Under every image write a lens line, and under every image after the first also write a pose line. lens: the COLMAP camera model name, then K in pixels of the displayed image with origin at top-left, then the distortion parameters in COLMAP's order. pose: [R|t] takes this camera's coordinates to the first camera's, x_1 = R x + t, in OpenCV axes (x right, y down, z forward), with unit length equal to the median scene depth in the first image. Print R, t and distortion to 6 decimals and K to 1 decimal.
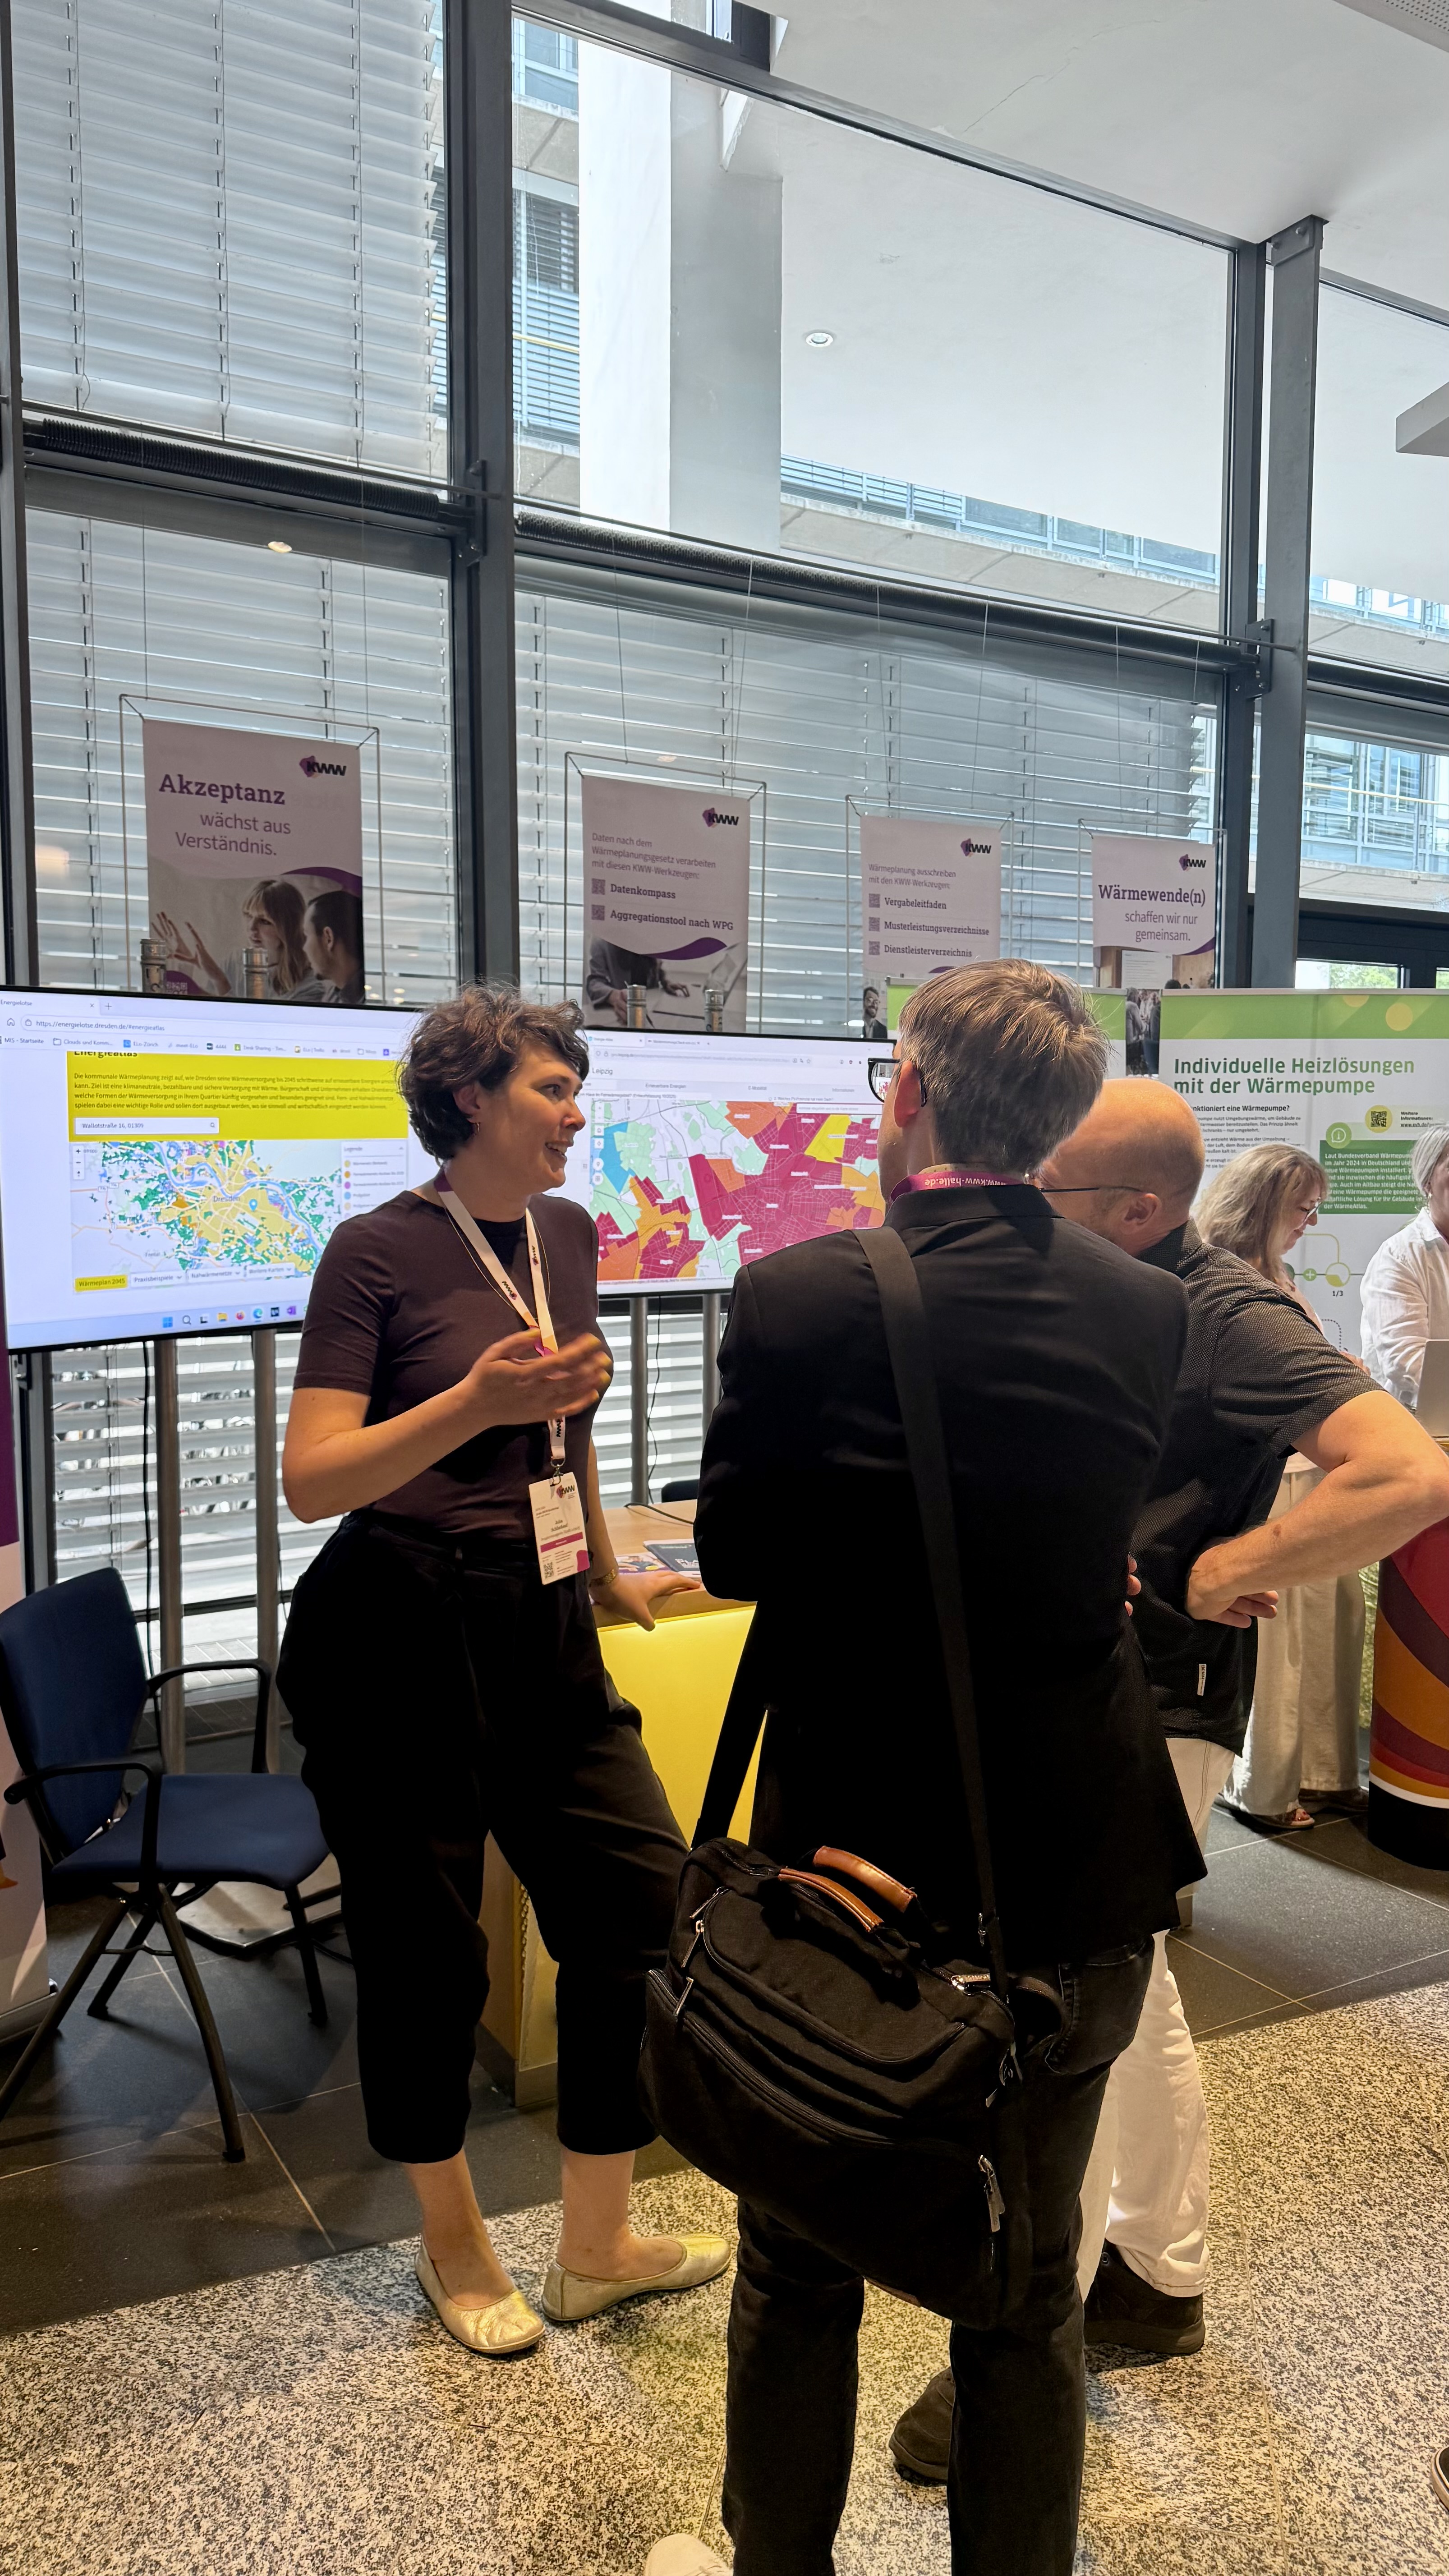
lens RADIAL K [[1765.6, 0, 724.0], [0, 1765.6, 1288.2], [0, 0, 1]] dist [-0.011312, -0.009399]
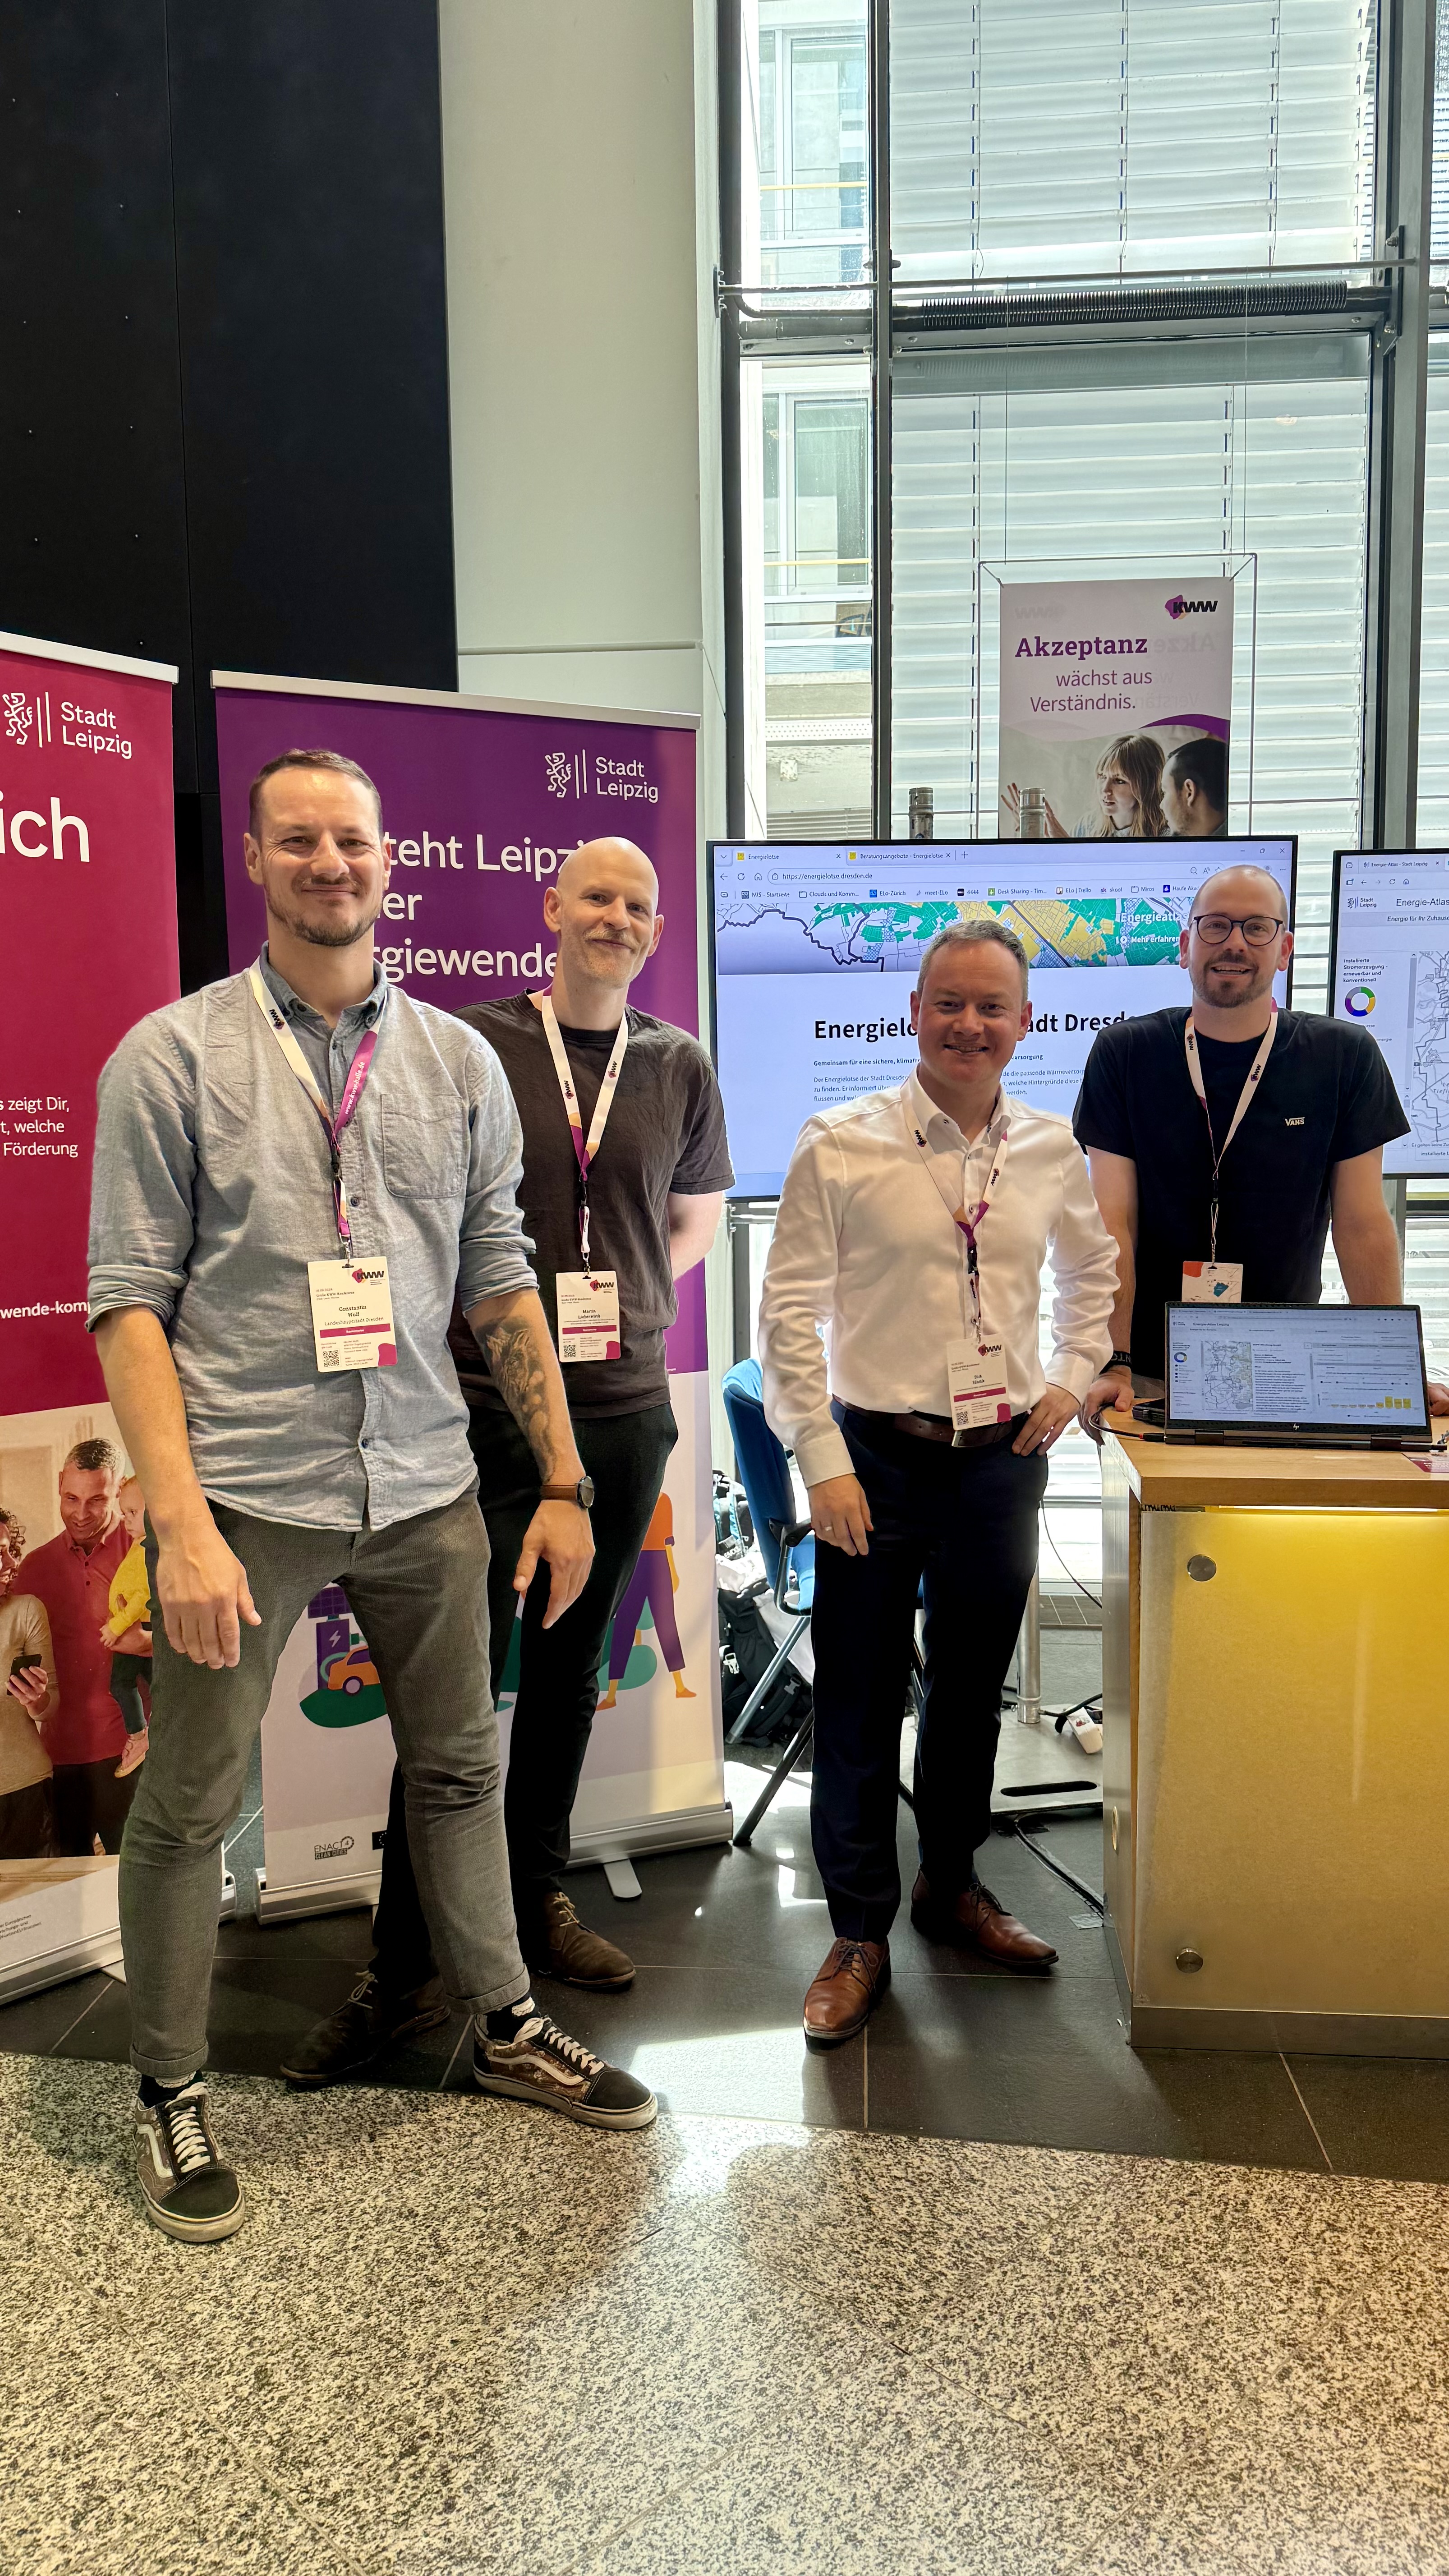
lens RADIAL K [[1765.6, 0, 722.7], [0, 1765.6, 1294.3], [0, 0, 1]] dist [-0.011312, -0.009399]
pose [[0.821384, 0.044736, -0.568619, 0.229777], [-0.024122, 0.998752, 0.043731, 0.062489], [0.569866, -0.022204, 0.821438, 0.189242]]
